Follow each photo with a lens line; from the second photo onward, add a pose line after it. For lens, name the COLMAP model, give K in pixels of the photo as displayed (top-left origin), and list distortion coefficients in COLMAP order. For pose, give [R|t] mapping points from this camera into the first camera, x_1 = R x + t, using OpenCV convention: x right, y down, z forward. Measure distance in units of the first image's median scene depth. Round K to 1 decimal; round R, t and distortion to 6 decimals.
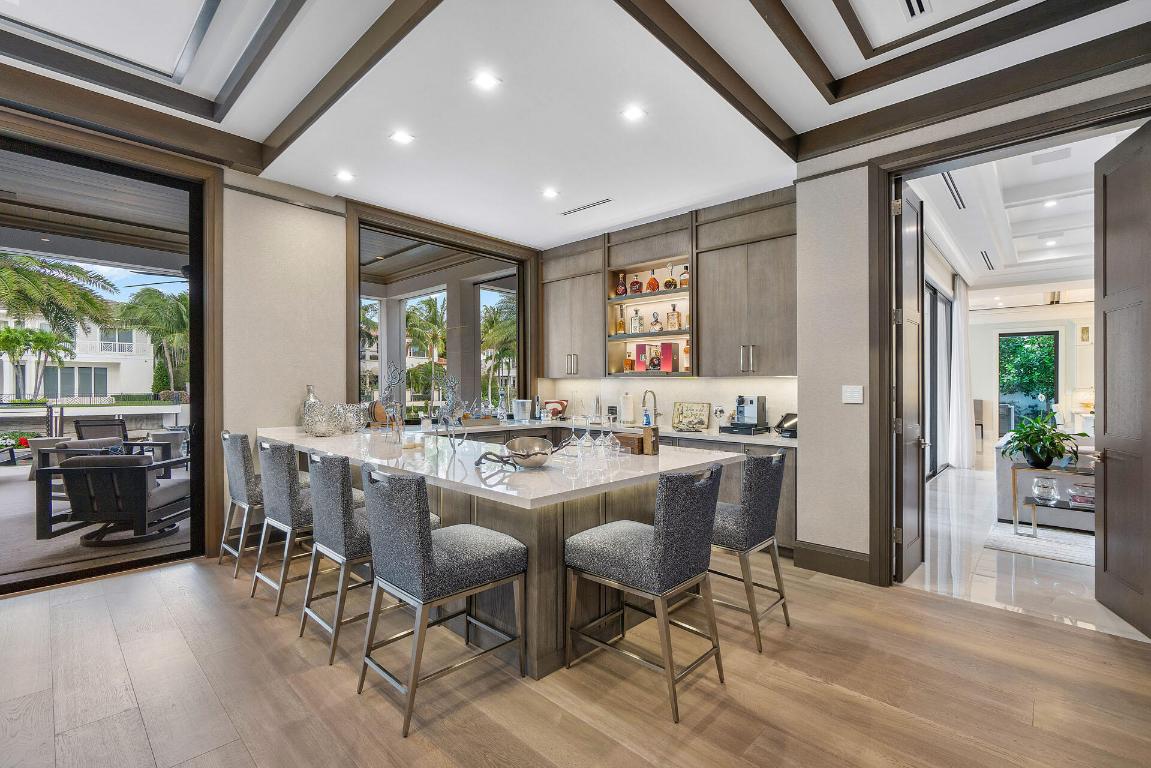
lens RADIAL K [[512.9, 0, 570.6], [0, 512.9, 387.7], [0, 0, 1]] dist [-0.000600, 0.000308]
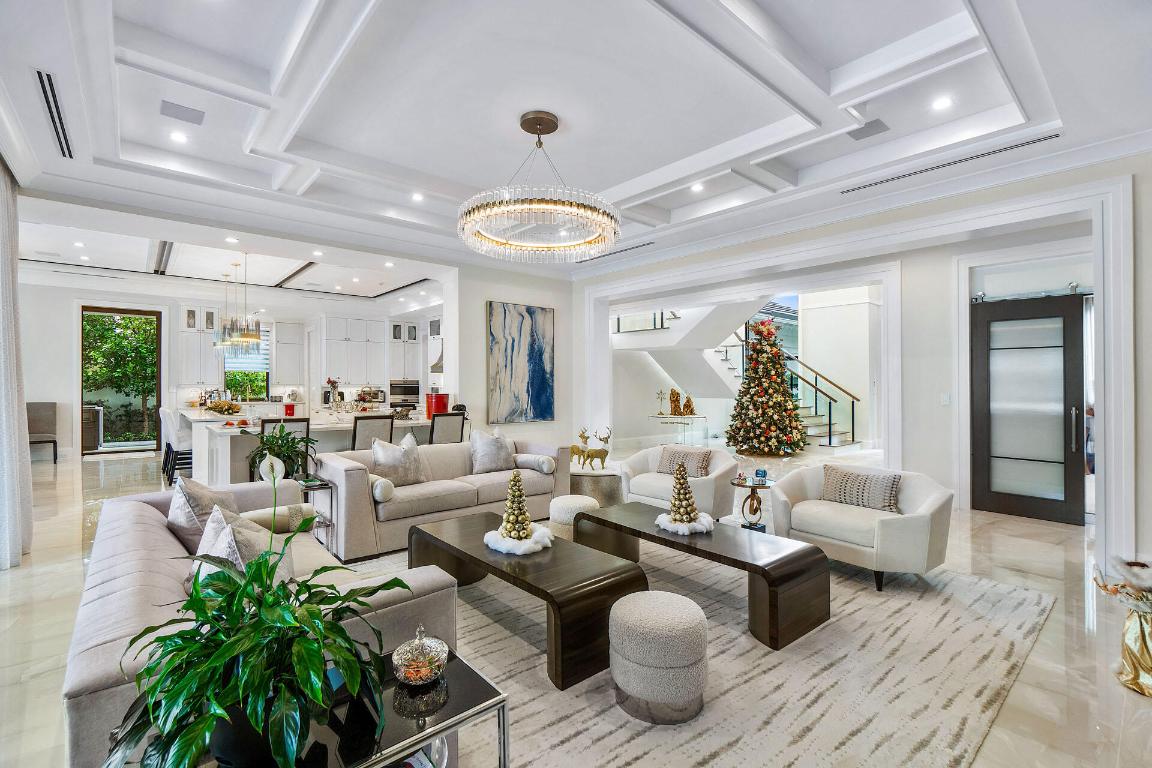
lens RADIAL K [[513.3, 0, 572.5], [0, 513.3, 382.4], [0, 0, 1]] dist [-0.000600, 0.000308]
pose [[0.110816, -0.005507, 0.993826, 0.207386], [-0.000761, 0.999984, 0.005626, -0.006058], [-0.993841, -0.001380, 0.110810, 0.249587]]
